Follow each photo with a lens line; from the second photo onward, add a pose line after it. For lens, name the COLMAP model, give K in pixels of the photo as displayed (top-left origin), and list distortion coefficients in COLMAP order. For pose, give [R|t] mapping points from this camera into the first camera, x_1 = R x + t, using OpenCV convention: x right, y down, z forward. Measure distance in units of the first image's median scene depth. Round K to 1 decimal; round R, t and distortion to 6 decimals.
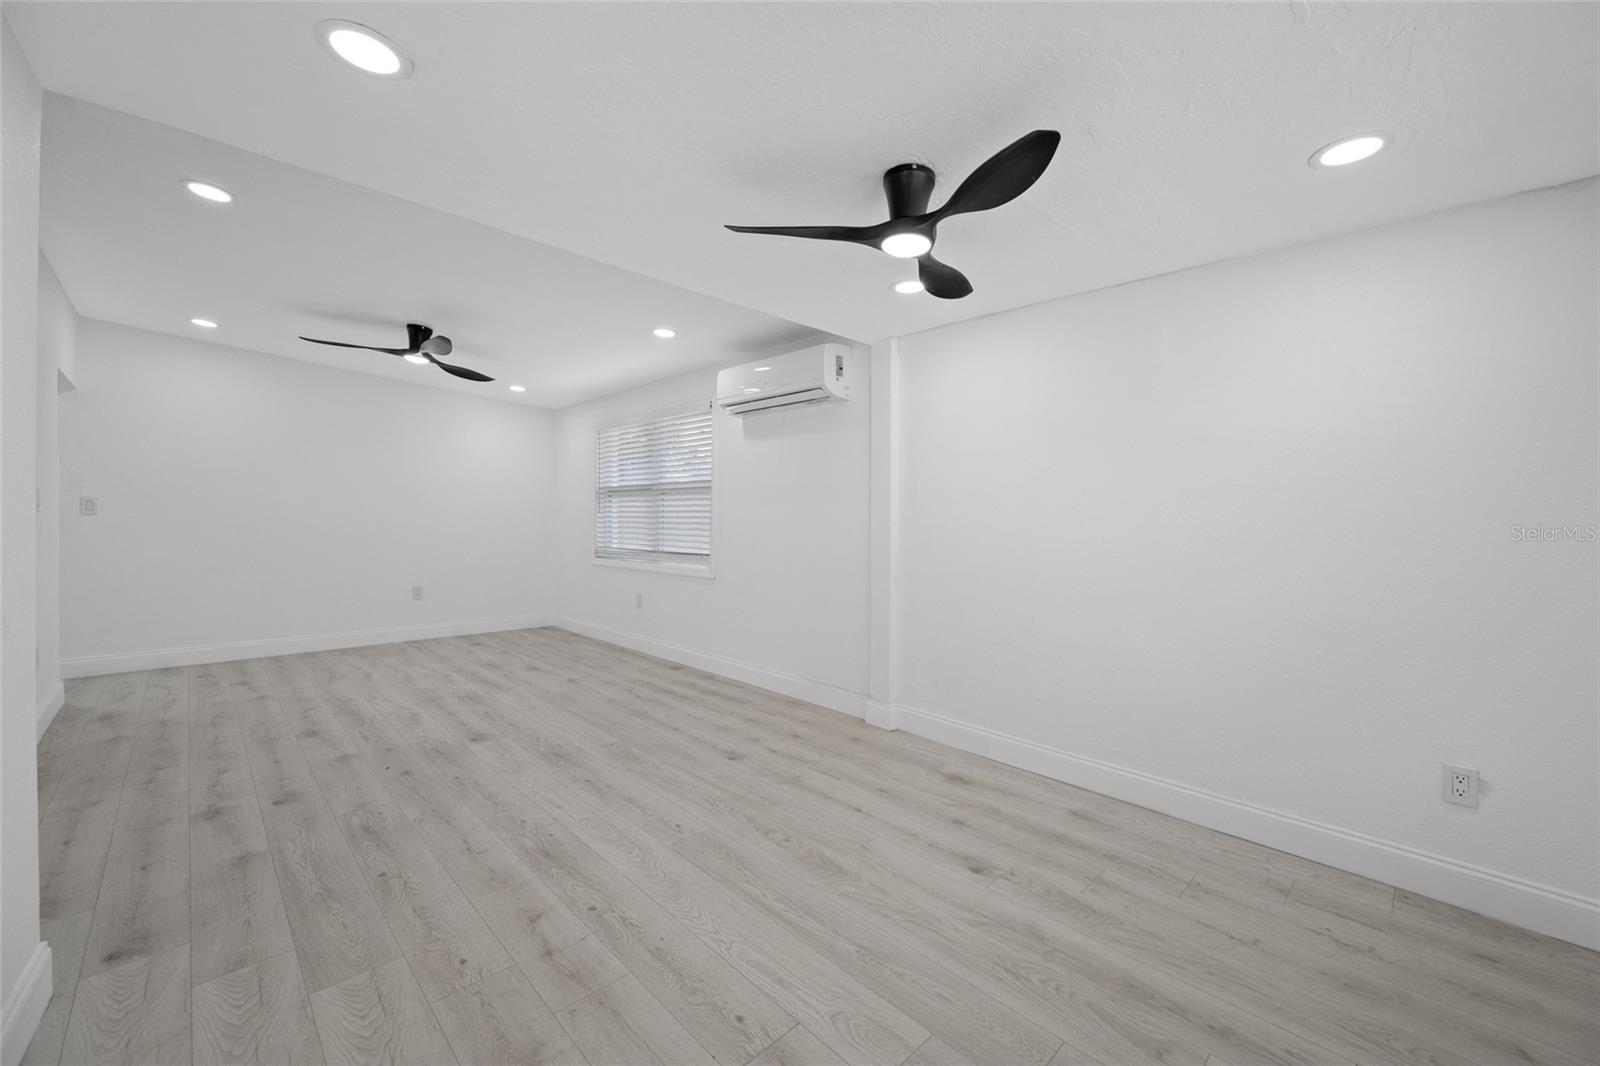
lens RADIAL K [[629.6, 0, 803.1], [0, 629.6, 531.4], [0, 0, 1]] dist [0.001458, -0.000197]
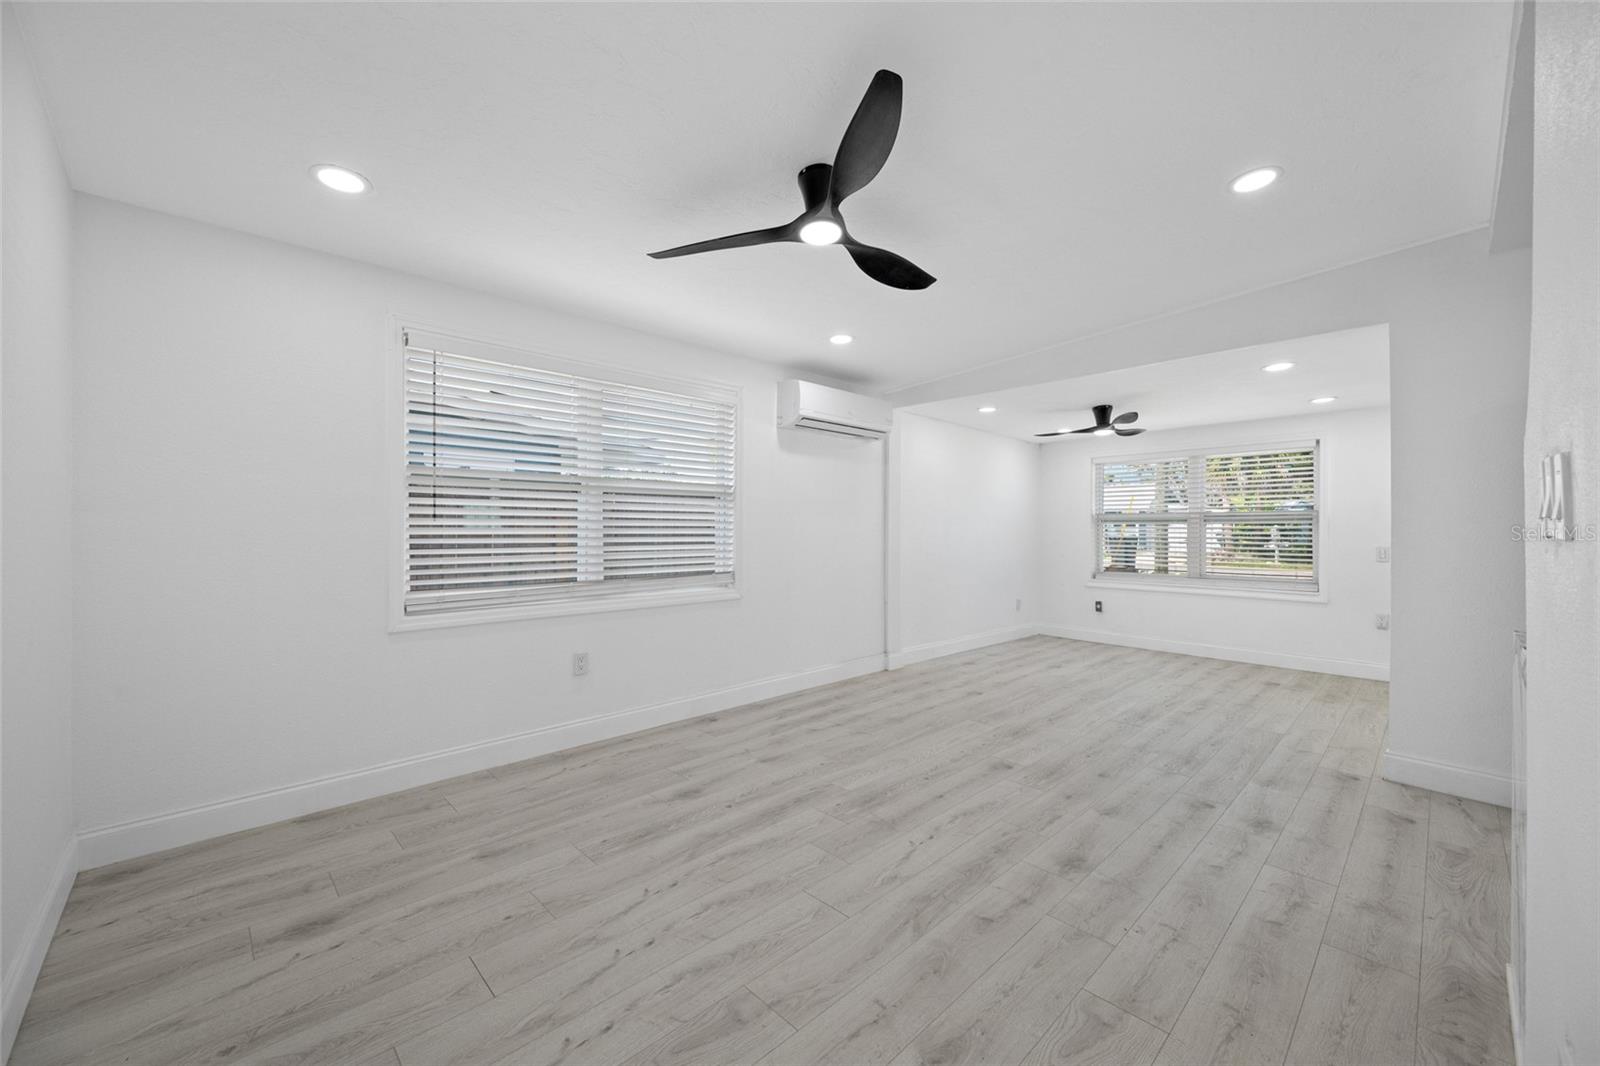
lens RADIAL K [[629.6, 0, 804.6], [0, 629.6, 529.5], [0, 0, 1]] dist [0.001458, -0.000197]
pose [[-0.000712, -0.012672, 0.999919, -1.672117], [0.012112, 0.999846, 0.012679, -0.049843], [-0.999926, 0.012120, -0.000558, 1.486518]]
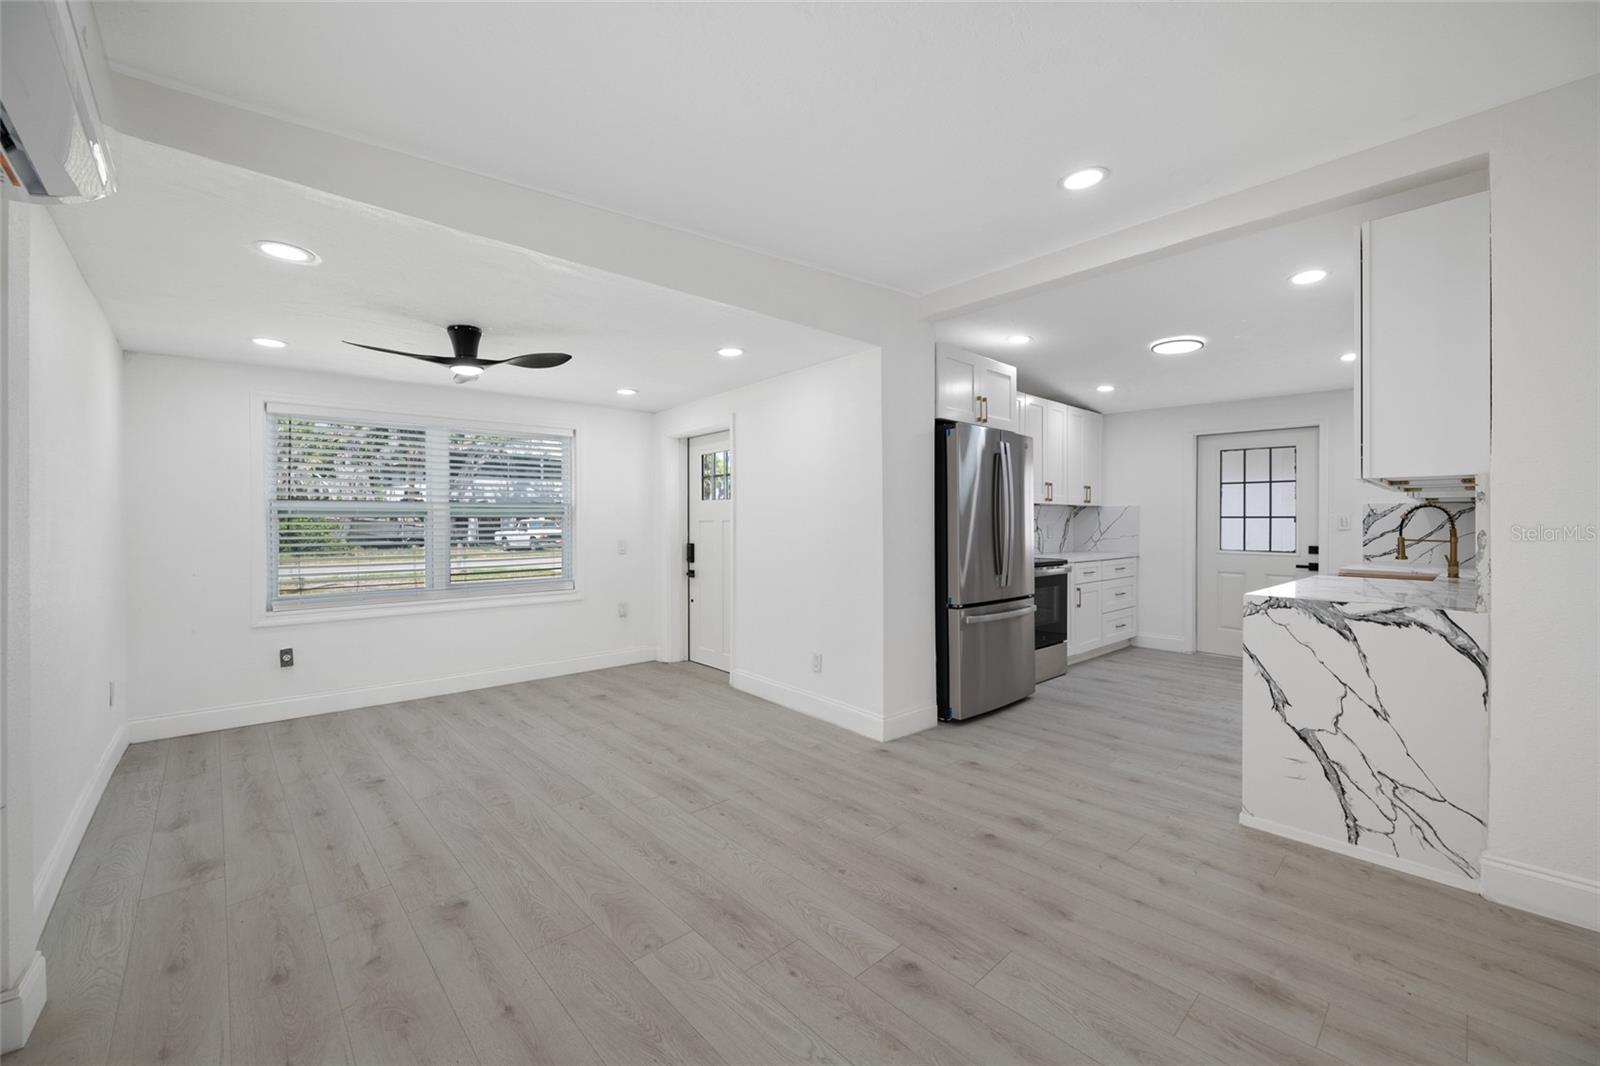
lens RADIAL K [[629.6, 0, 801.3], [0, 629.6, 521.4], [0, 0, 1]] dist [0.001458, -0.000197]
pose [[-0.999684, -0.009798, 0.023144, -0.501372], [-0.009396, 0.999804, 0.017428, -0.051398], [-0.023310, 0.017205, -0.999580, 1.726591]]
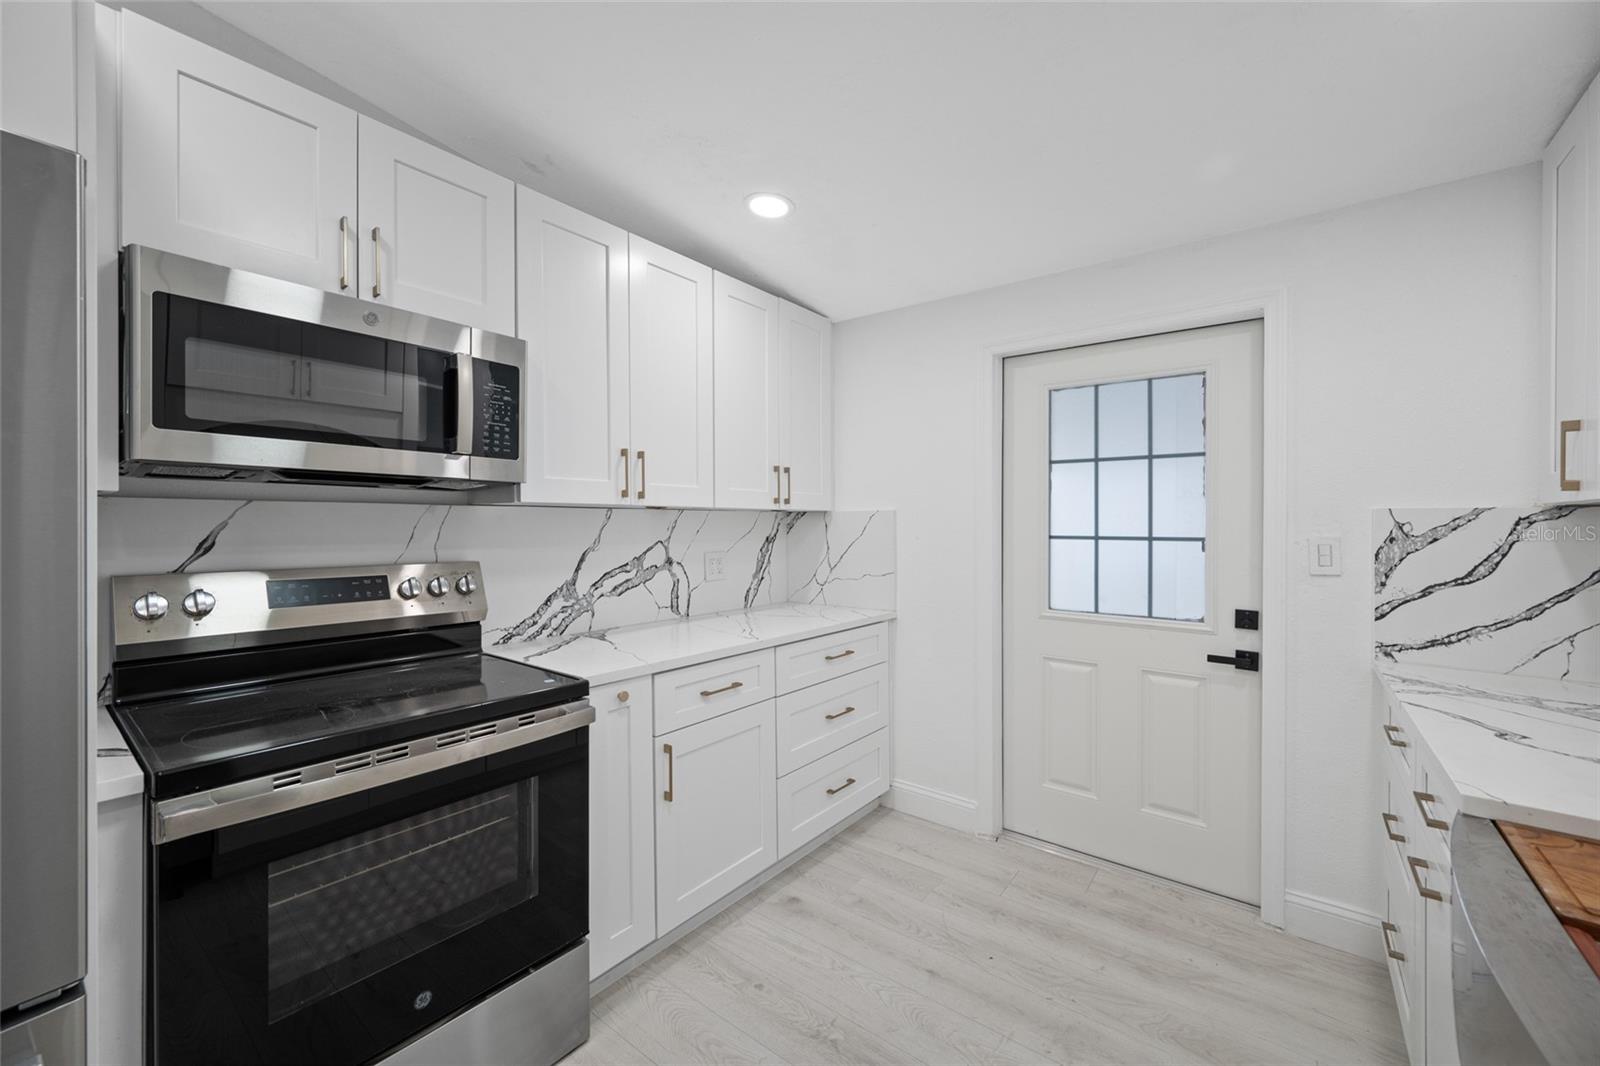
lens RADIAL K [[629.6, 0, 806.3], [0, 629.6, 520.6], [0, 0, 1]] dist [0.001458, -0.000197]
pose [[-0.988994, -0.009225, -0.147666, -1.307910], [-0.011107, 0.999867, 0.011927, -0.072461], [0.147536, 0.013436, -0.988965, 0.537490]]
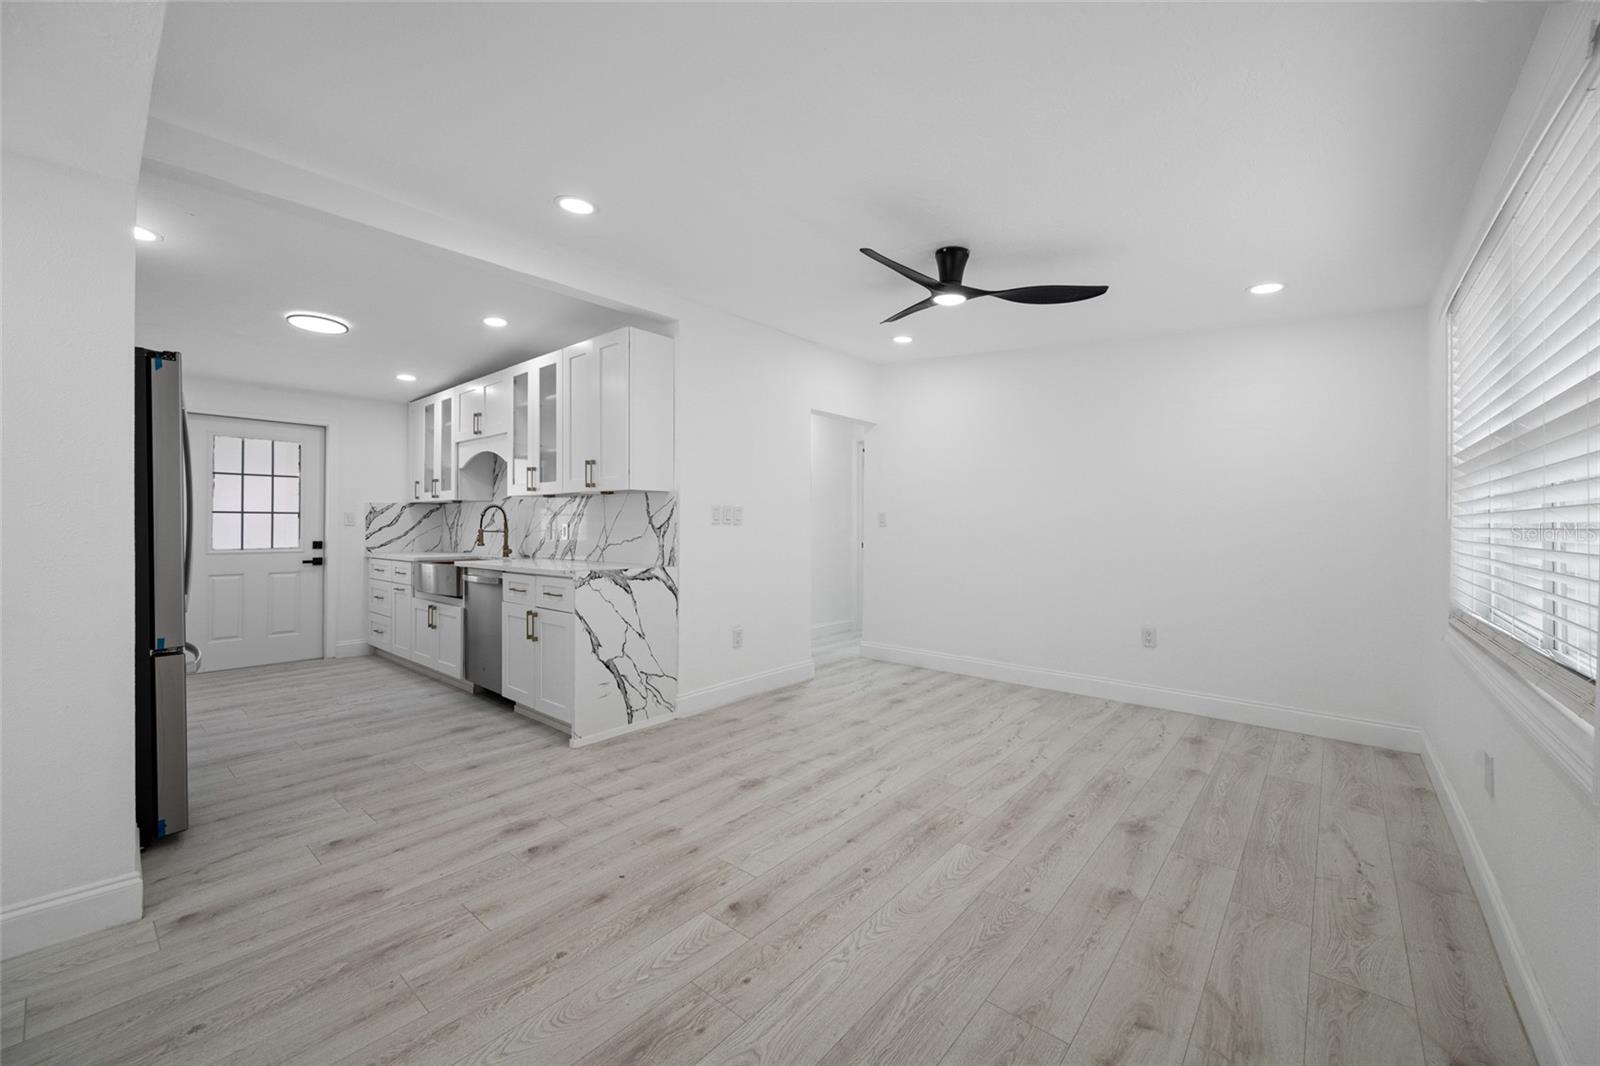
lens RADIAL K [[629.6, 0, 806.4], [0, 629.6, 523.4], [0, 0, 1]] dist [0.001458, -0.000197]
pose [[0.098663, -0.008937, -0.995081, 0.081128], [-0.019650, 0.999747, -0.010928, -0.023859], [0.994927, 0.020631, 0.098462, 1.140916]]
